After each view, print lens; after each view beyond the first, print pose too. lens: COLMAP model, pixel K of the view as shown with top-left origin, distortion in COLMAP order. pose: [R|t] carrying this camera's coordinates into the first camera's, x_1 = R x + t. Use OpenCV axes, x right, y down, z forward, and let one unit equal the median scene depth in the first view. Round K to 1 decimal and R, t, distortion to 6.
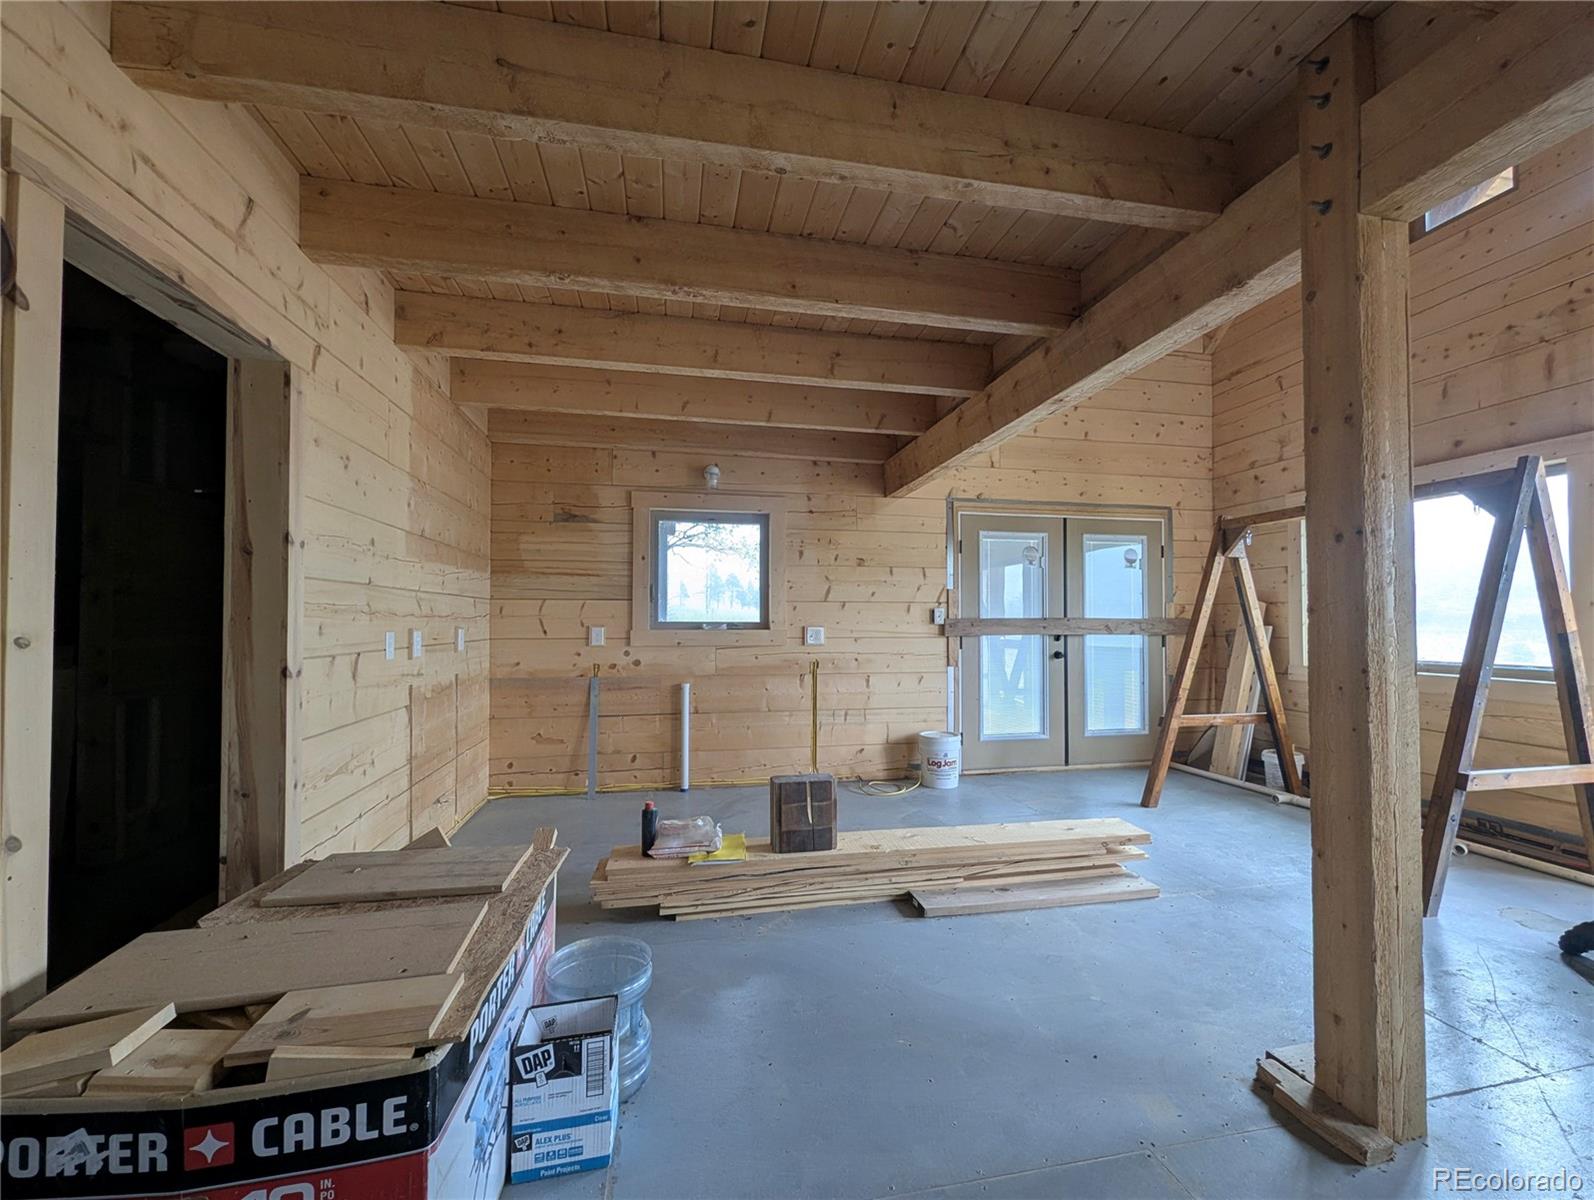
lens RADIAL K [[651.9, 0, 804.0], [0, 651.9, 605.7], [0, 0, 1]] dist [-0.003739, -0.001076]
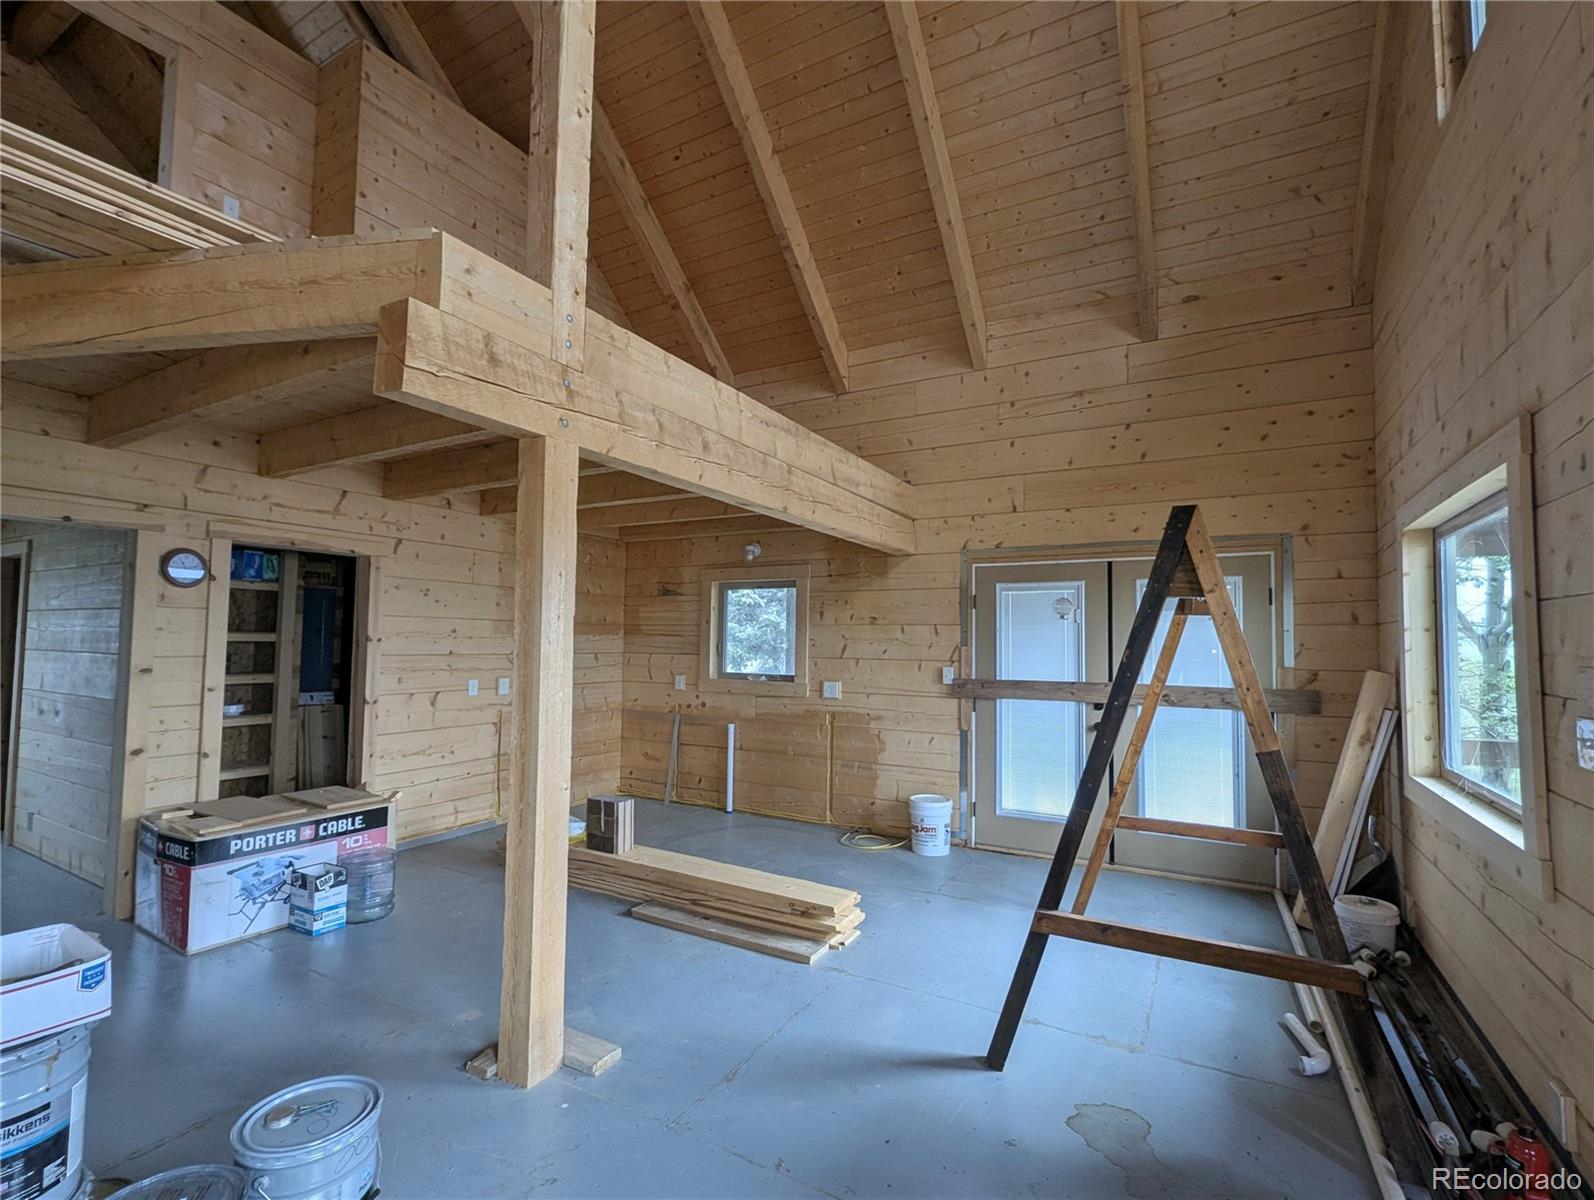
lens RADIAL K [[719.9, 0, 799.9], [0, 719.9, 603.8], [0, 0, 1]] dist [0.000193, 0.000198]
pose [[0.756410, -0.026538, -0.653559, 0.784236], [0.002707, 0.999295, -0.037444, -0.053594], [0.654092, 0.026554, 0.755949, 0.058858]]
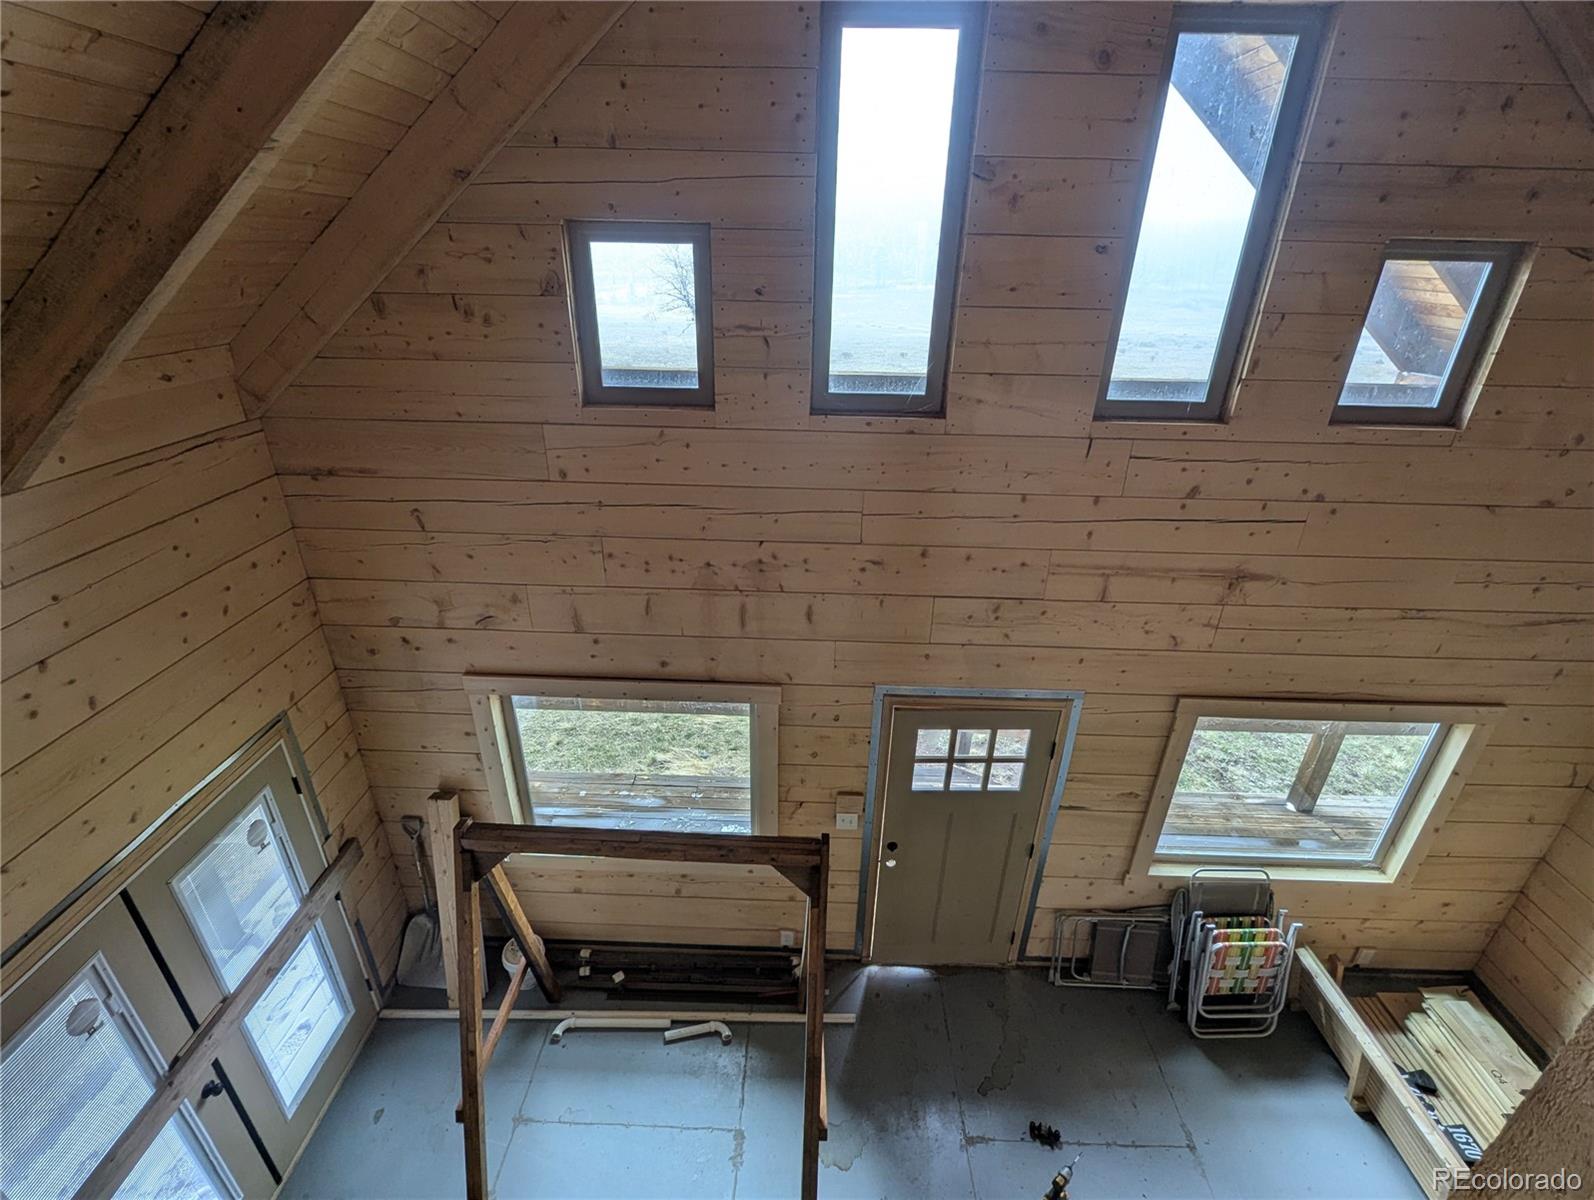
lens RADIAL K [[732.2, 0, 795.6], [0, 732.2, 608.6], [0, 0, 1]] dist [-0.004370, -0.000004]
pose [[0.224476, -0.430466, 0.874248, 0.158112], [-0.031721, 0.893440, 0.448061, -0.629607], [-0.973963, -0.128311, 0.186901, 0.519870]]
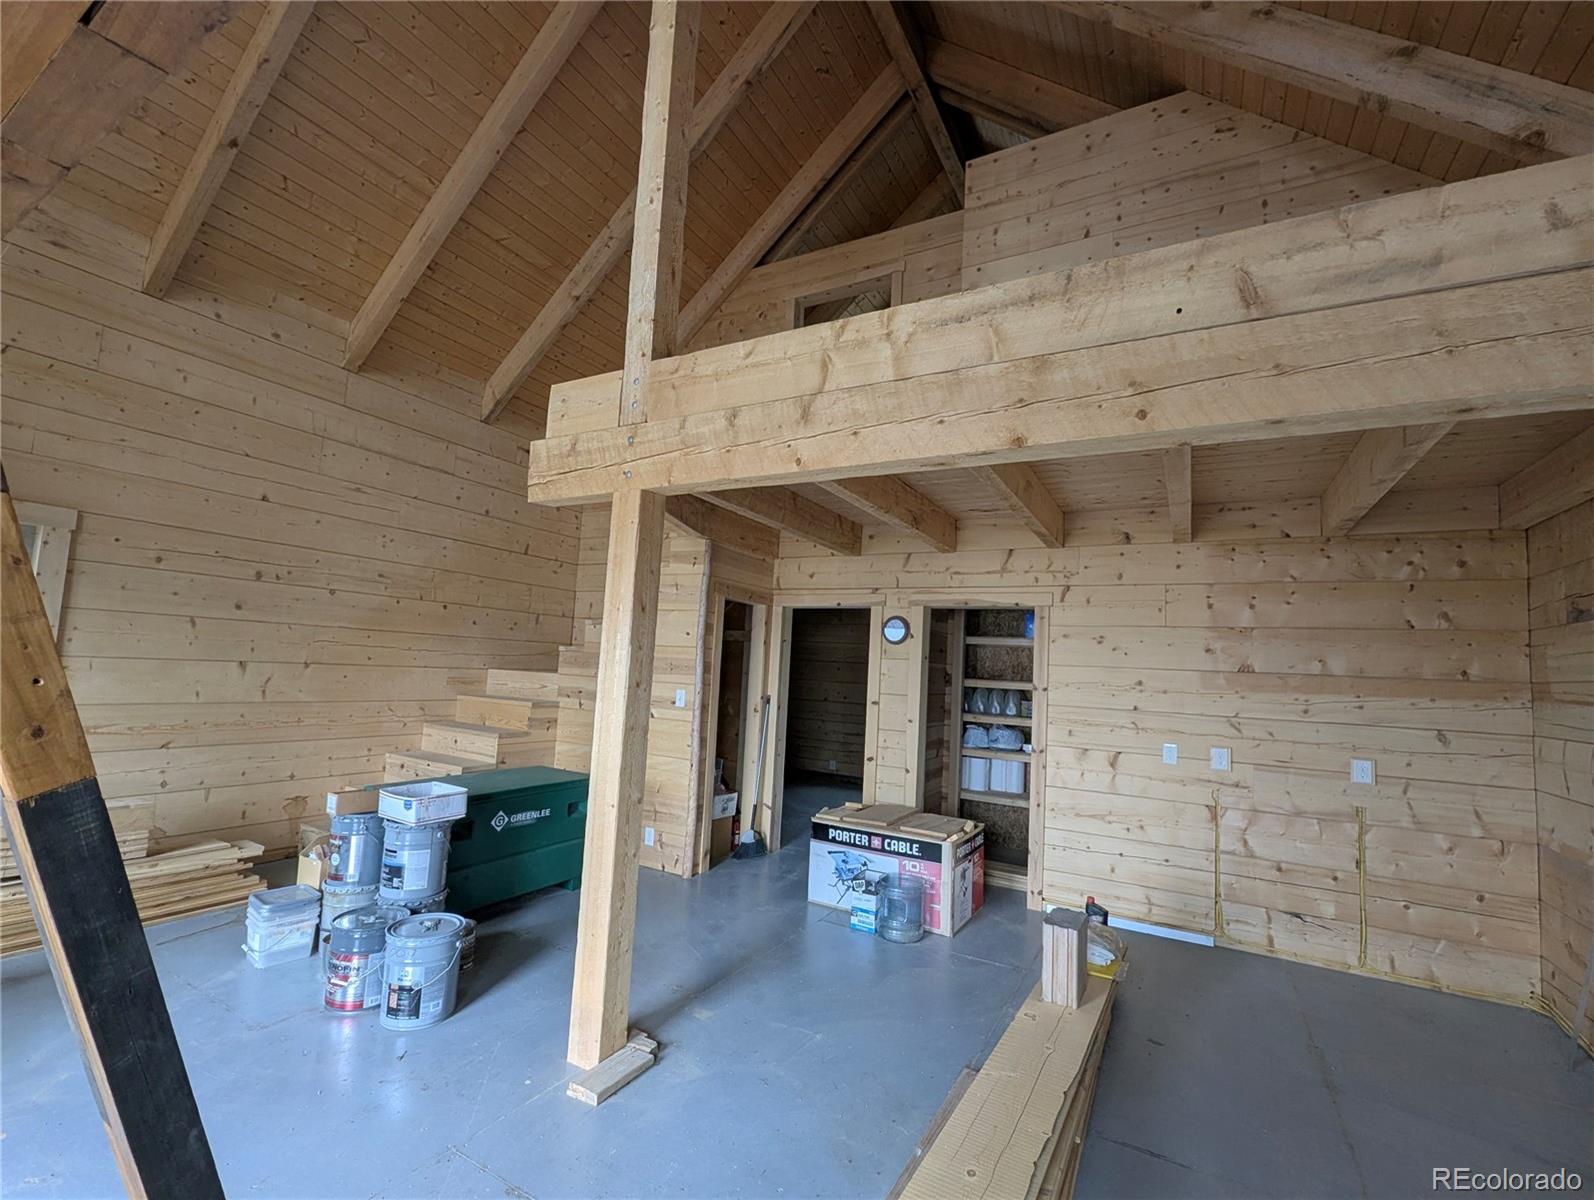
lens RADIAL K [[689.0, 0, 798.6], [0, 689.0, 599.9], [0, 0, 1]] dist [-0.004587, -0.000128]
pose [[-0.647496, -0.114059, -0.753484, 0.640578], [-0.035933, 0.992206, -0.119317, -0.038727], [0.761221, -0.050183, -0.646548, 0.818522]]
